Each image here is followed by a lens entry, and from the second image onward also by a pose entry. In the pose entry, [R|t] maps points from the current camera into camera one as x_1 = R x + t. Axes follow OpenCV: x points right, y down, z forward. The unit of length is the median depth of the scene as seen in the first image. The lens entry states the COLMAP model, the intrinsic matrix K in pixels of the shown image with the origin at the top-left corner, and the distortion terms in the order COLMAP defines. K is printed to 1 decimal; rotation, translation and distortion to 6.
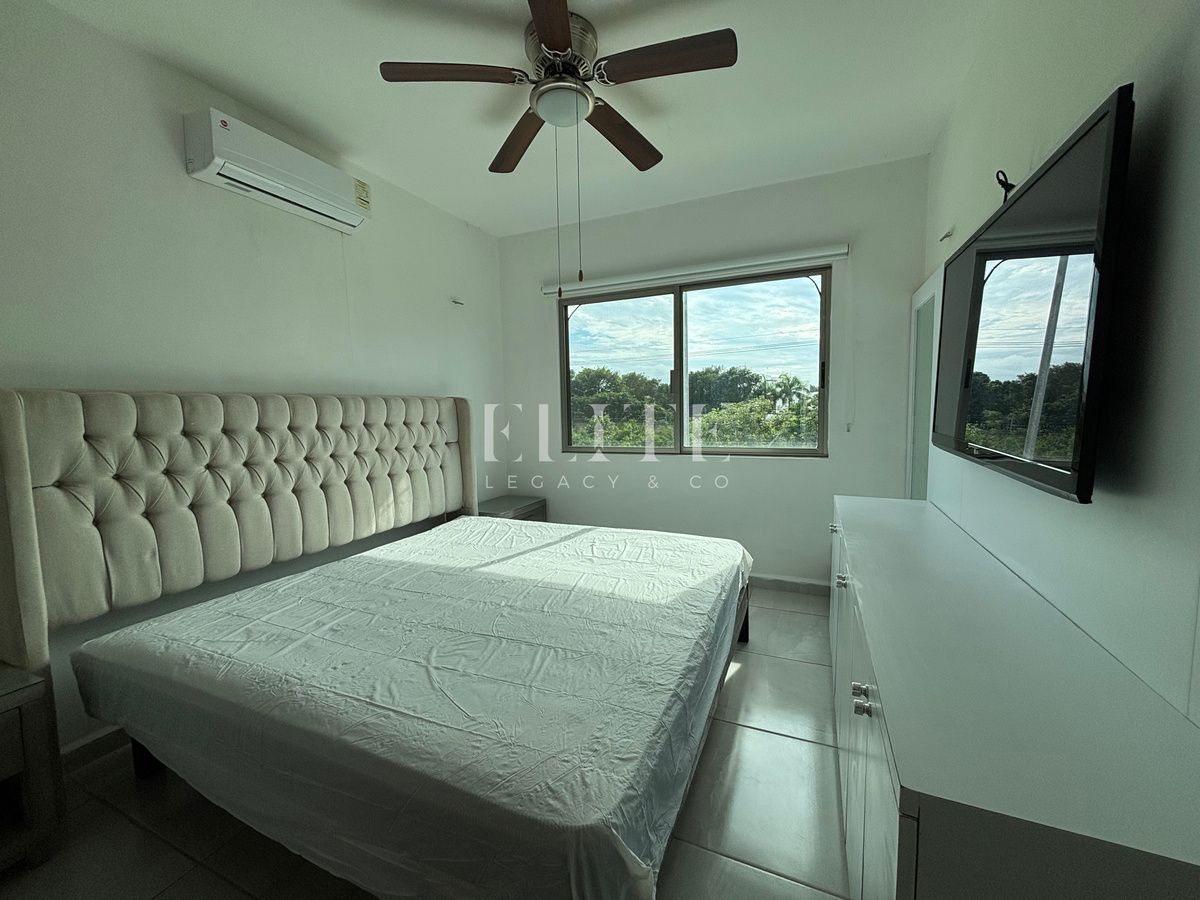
lens RADIAL K [[481.0, 0, 599.1], [0, 481.0, 447.8], [0, 0, 1]] dist [0.003041, 0.000389]
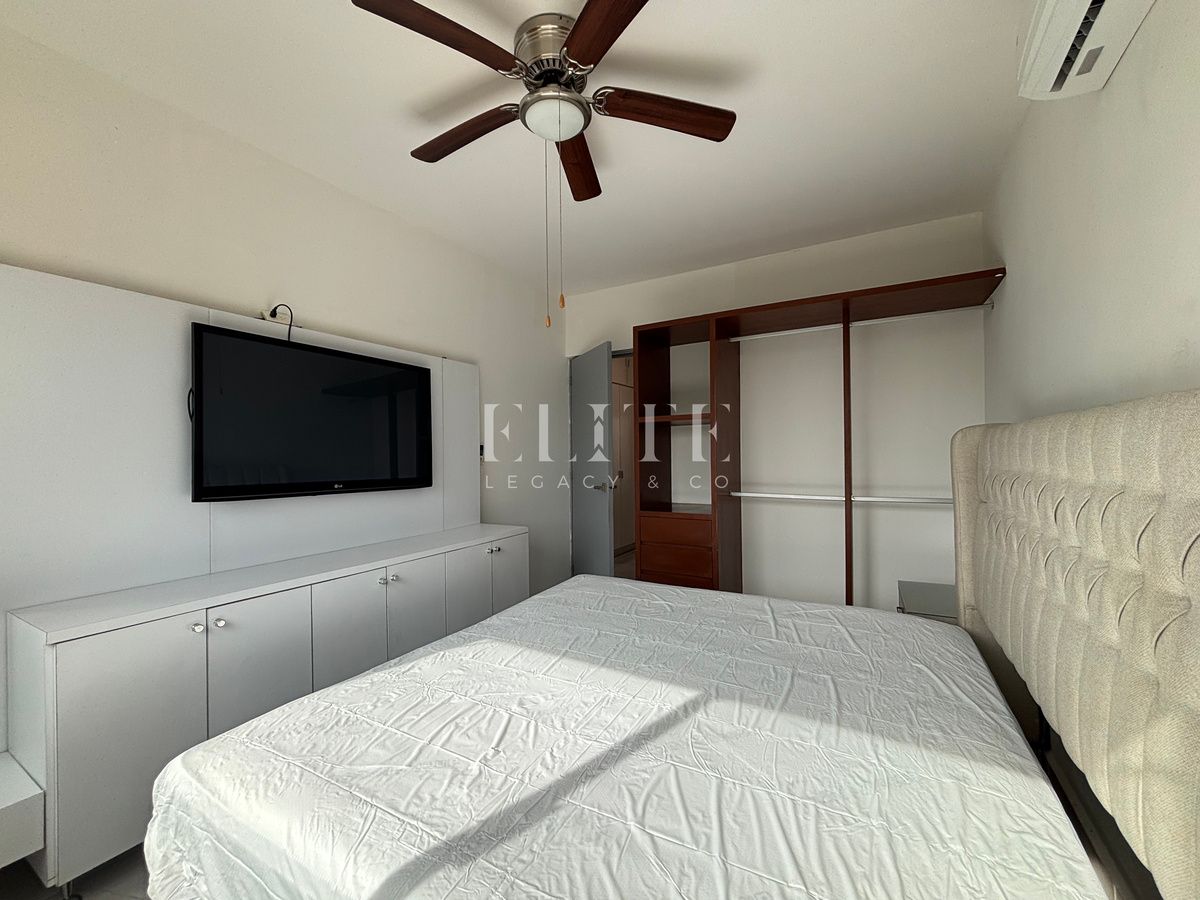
lens RADIAL K [[481.0, 0, 599.1], [0, 481.0, 447.8], [0, 0, 1]] dist [0.003041, 0.000389]
pose [[-0.993645, 0.032206, 0.107856, -0.175385], [0.039573, 0.996976, 0.066877, -0.115028], [-0.105376, 0.070720, -0.991915, 1.444320]]
